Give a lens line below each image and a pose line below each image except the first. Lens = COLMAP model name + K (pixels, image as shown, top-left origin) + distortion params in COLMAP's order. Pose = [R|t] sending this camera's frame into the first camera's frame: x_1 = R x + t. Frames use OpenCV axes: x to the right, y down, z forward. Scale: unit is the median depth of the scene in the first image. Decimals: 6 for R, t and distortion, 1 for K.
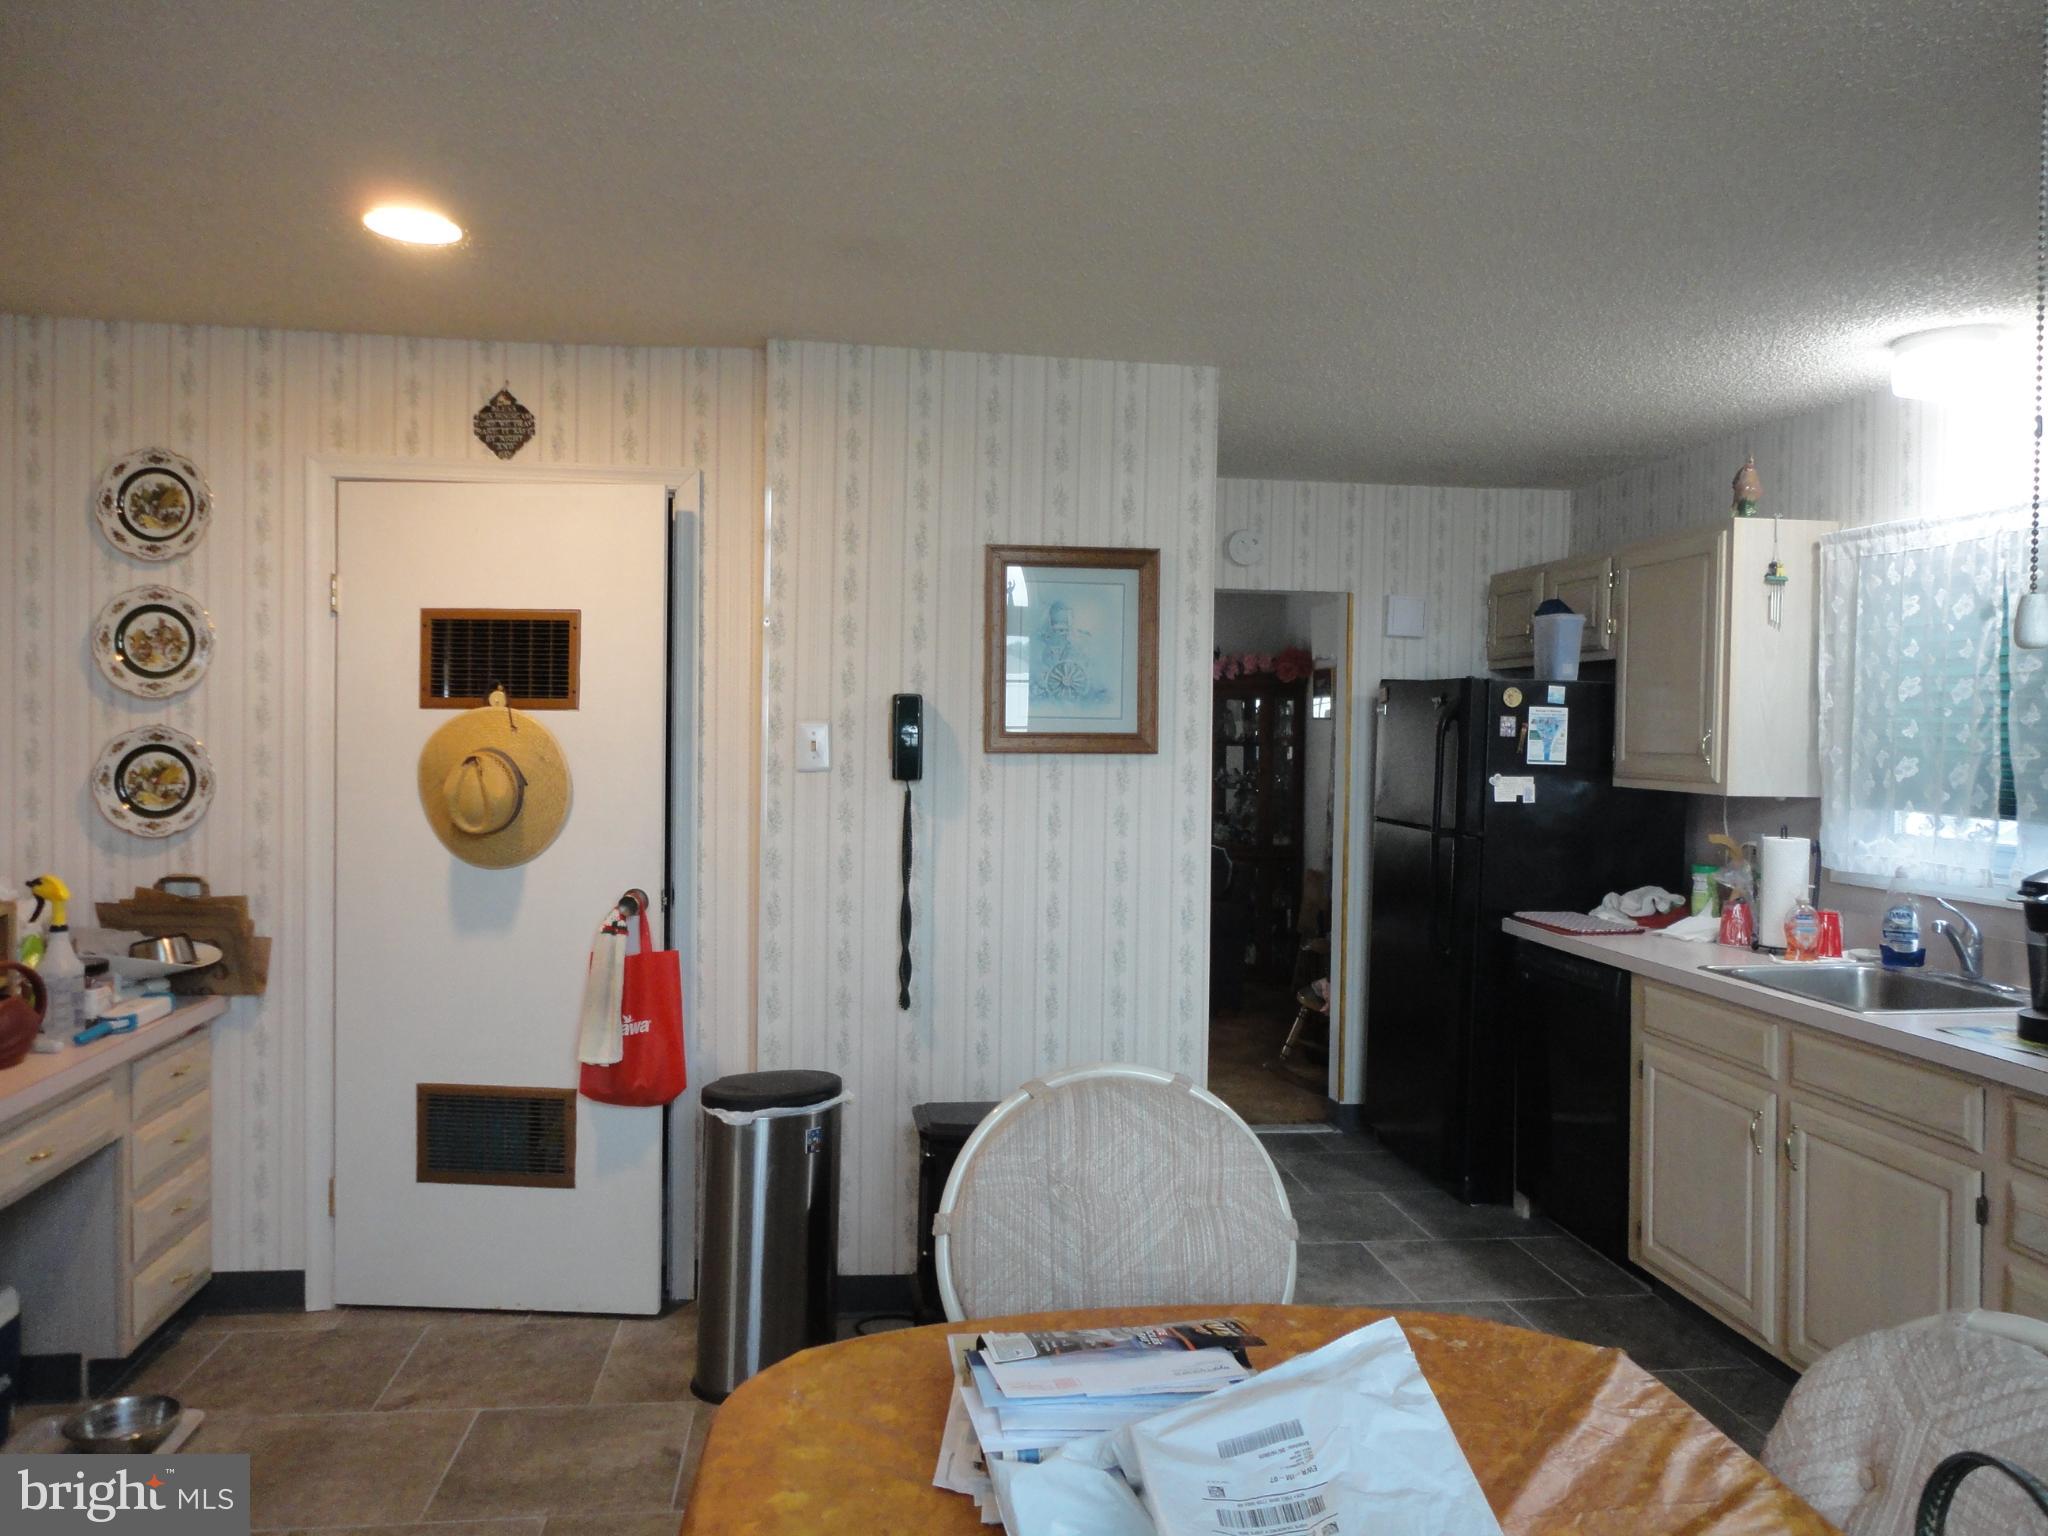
lens RADIAL K [[1479.1, 0, 1017.5], [0, 1479.1, 758.2], [0, 0, 1]] dist [-0.000706, -0.005002]
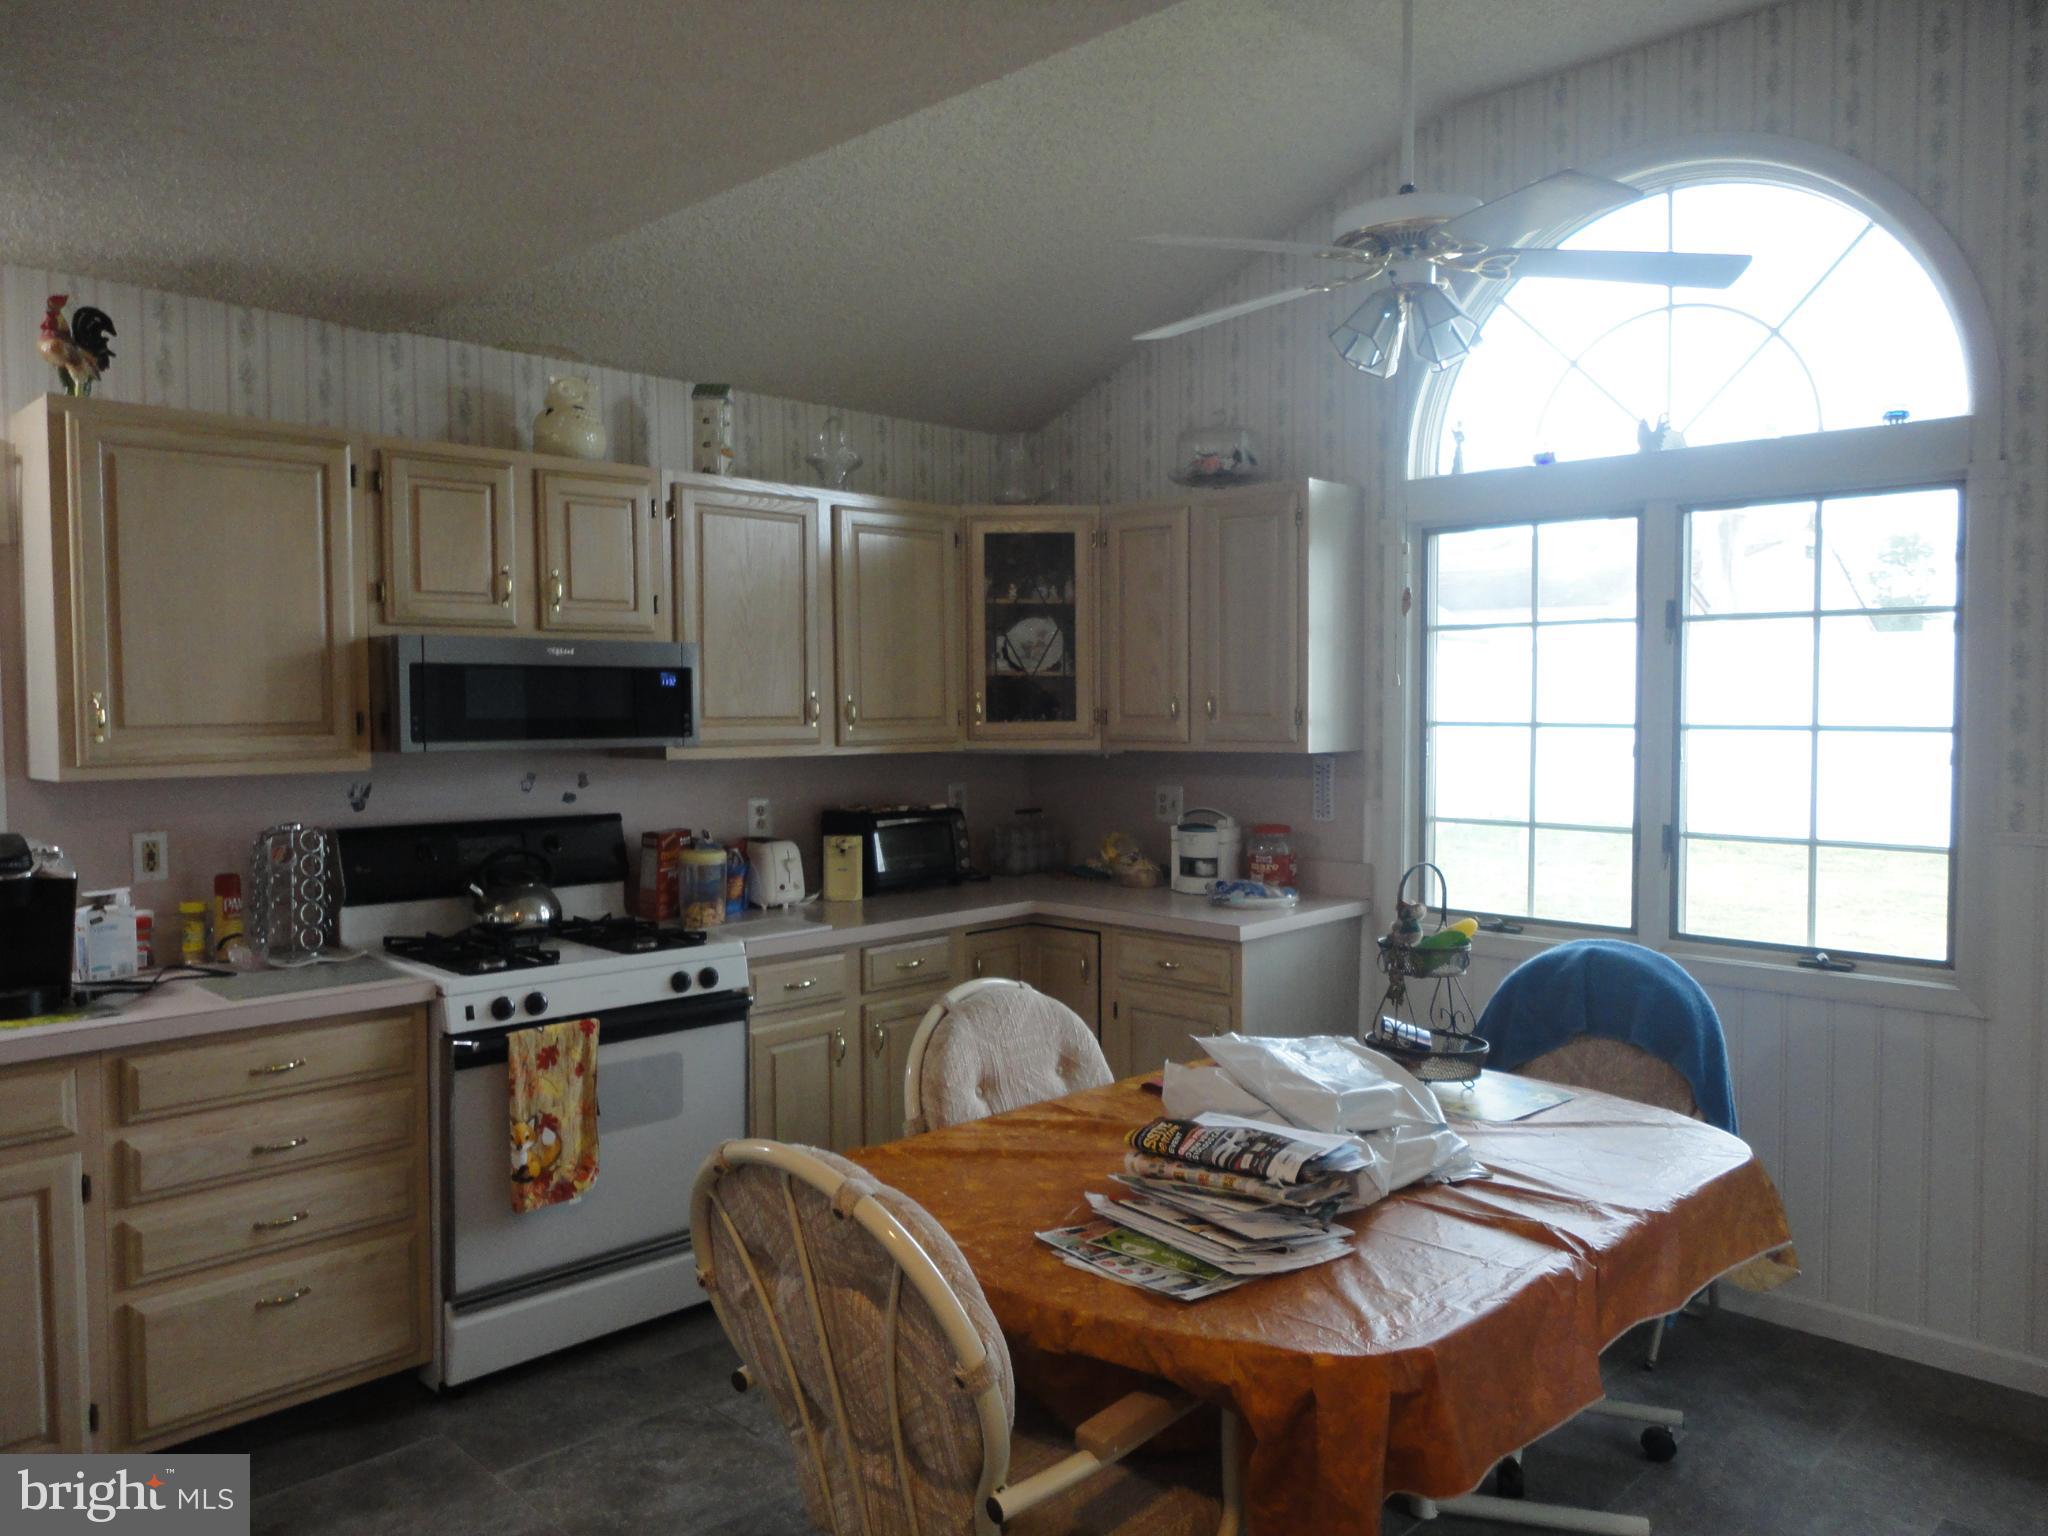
lens RADIAL K [[1488.1, 0, 1014.6], [0, 1488.1, 757.6], [0, 0, 1]] dist [0.002735, -0.003916]
pose [[-0.617028, -0.044113, 0.785704, -0.359864], [0.010414, 0.997882, 0.064204, -0.027717], [-0.786872, 0.047799, -0.615262, 0.802991]]
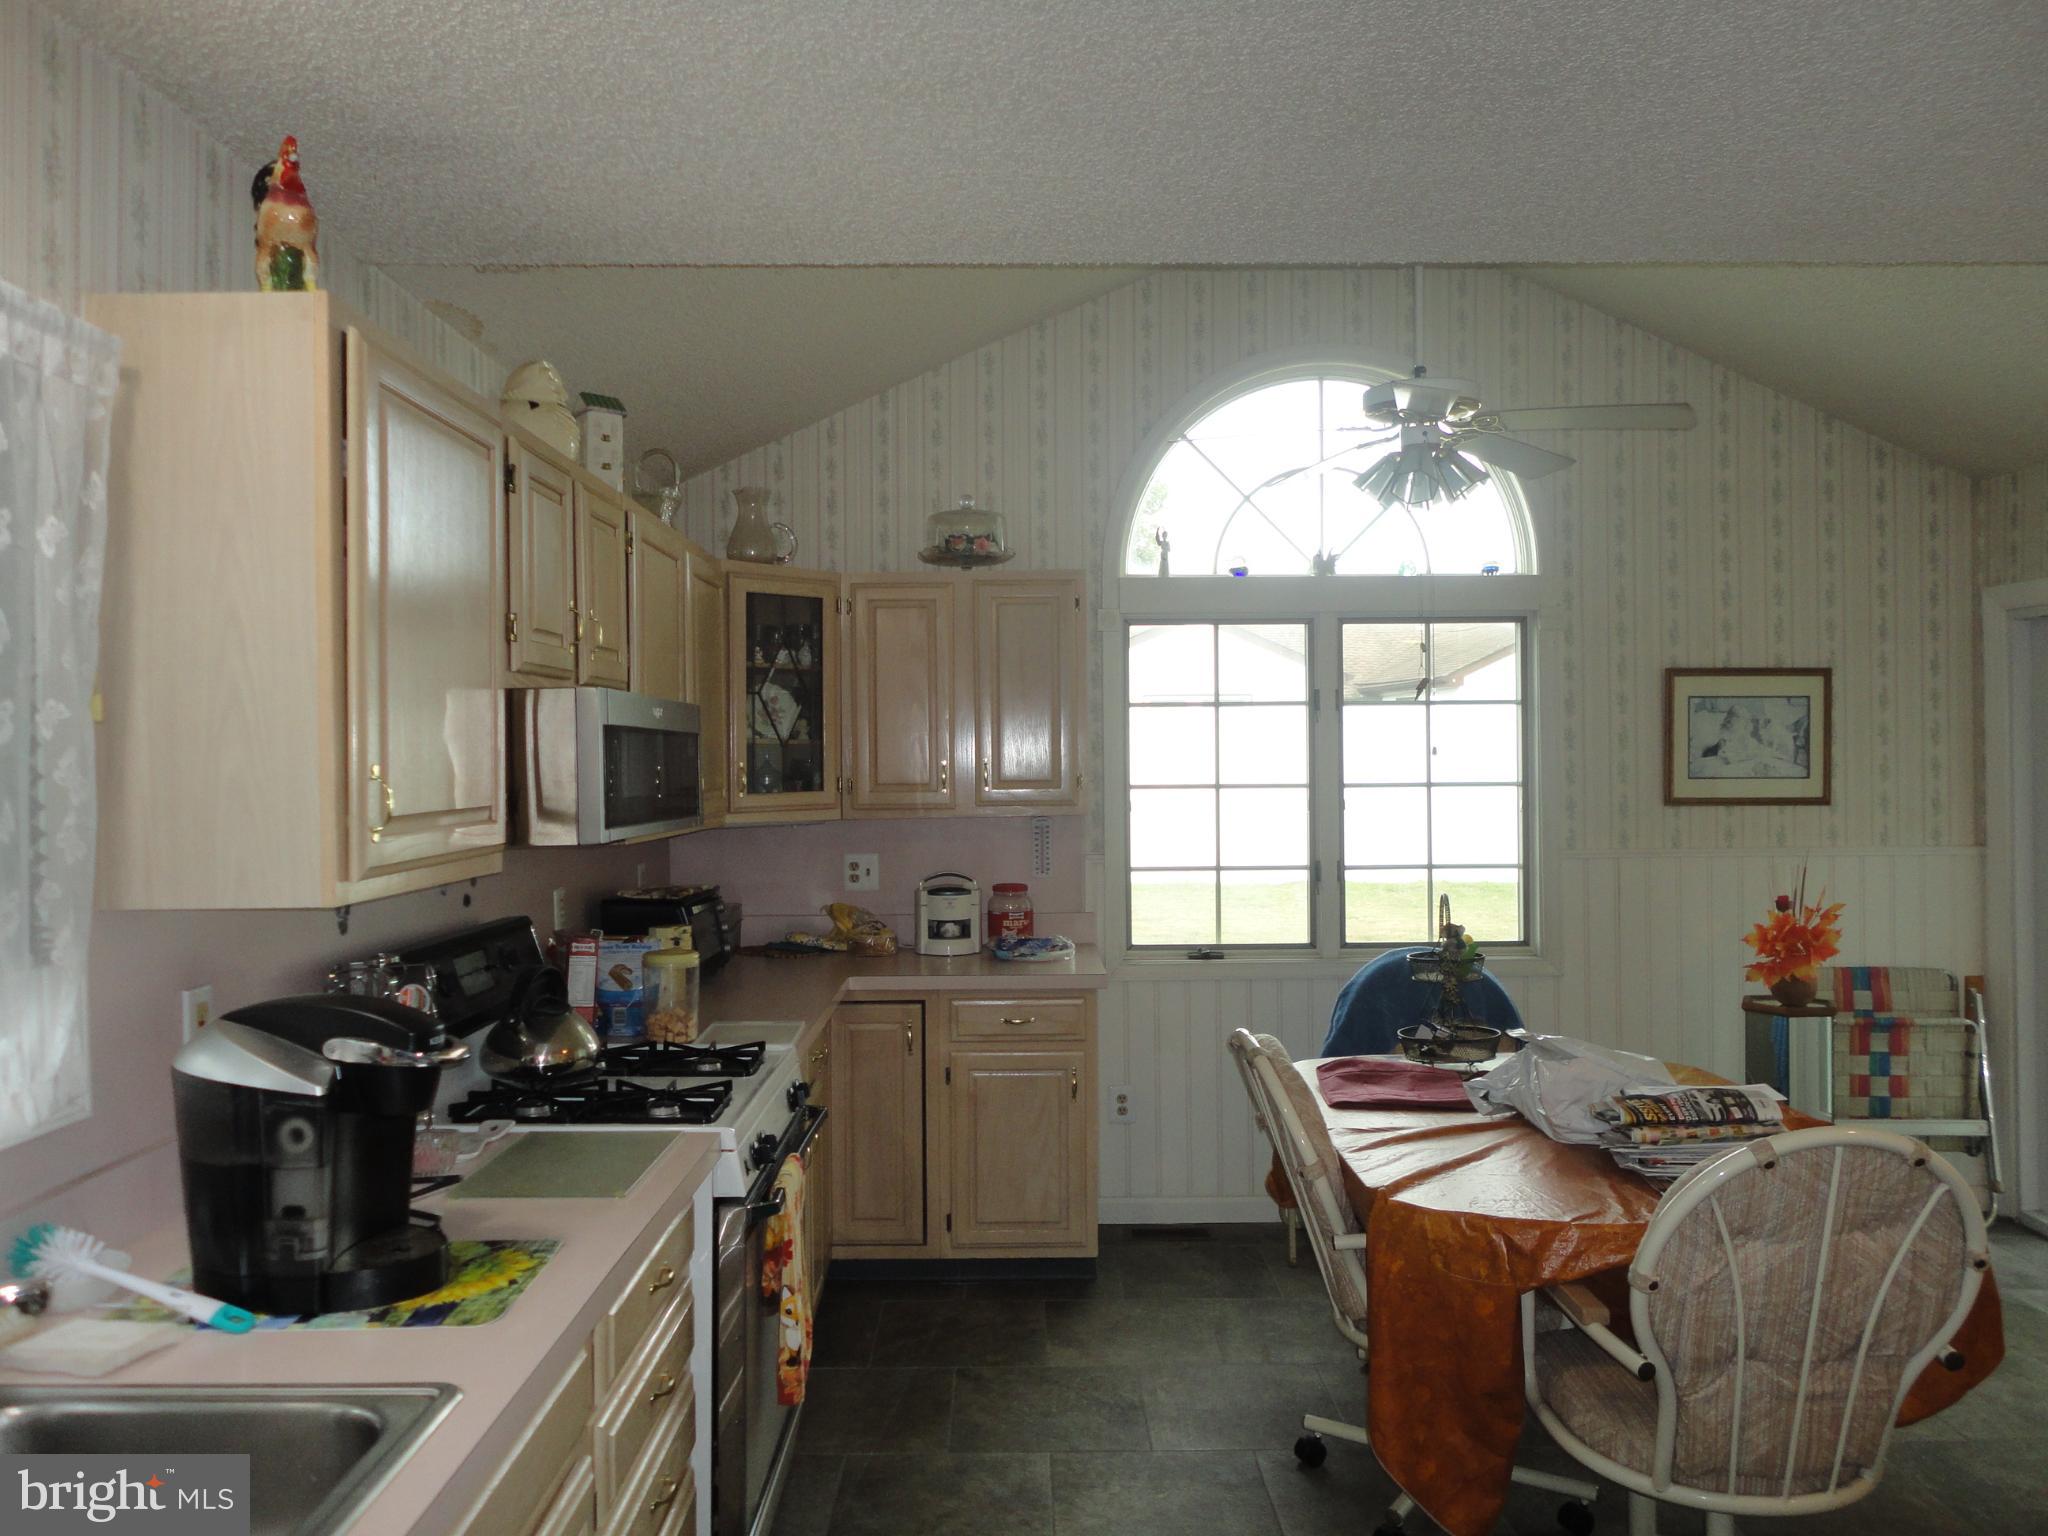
lens RADIAL K [[1488.1, 0, 1014.6], [0, 1488.1, 757.6], [0, 0, 1]] dist [0.002735, -0.003916]
pose [[-0.992391, -0.006405, 0.122962, 0.278934], [-0.003831, 0.999769, 0.021161, -0.030711], [-0.123069, 0.020529, -0.992186, 1.173811]]
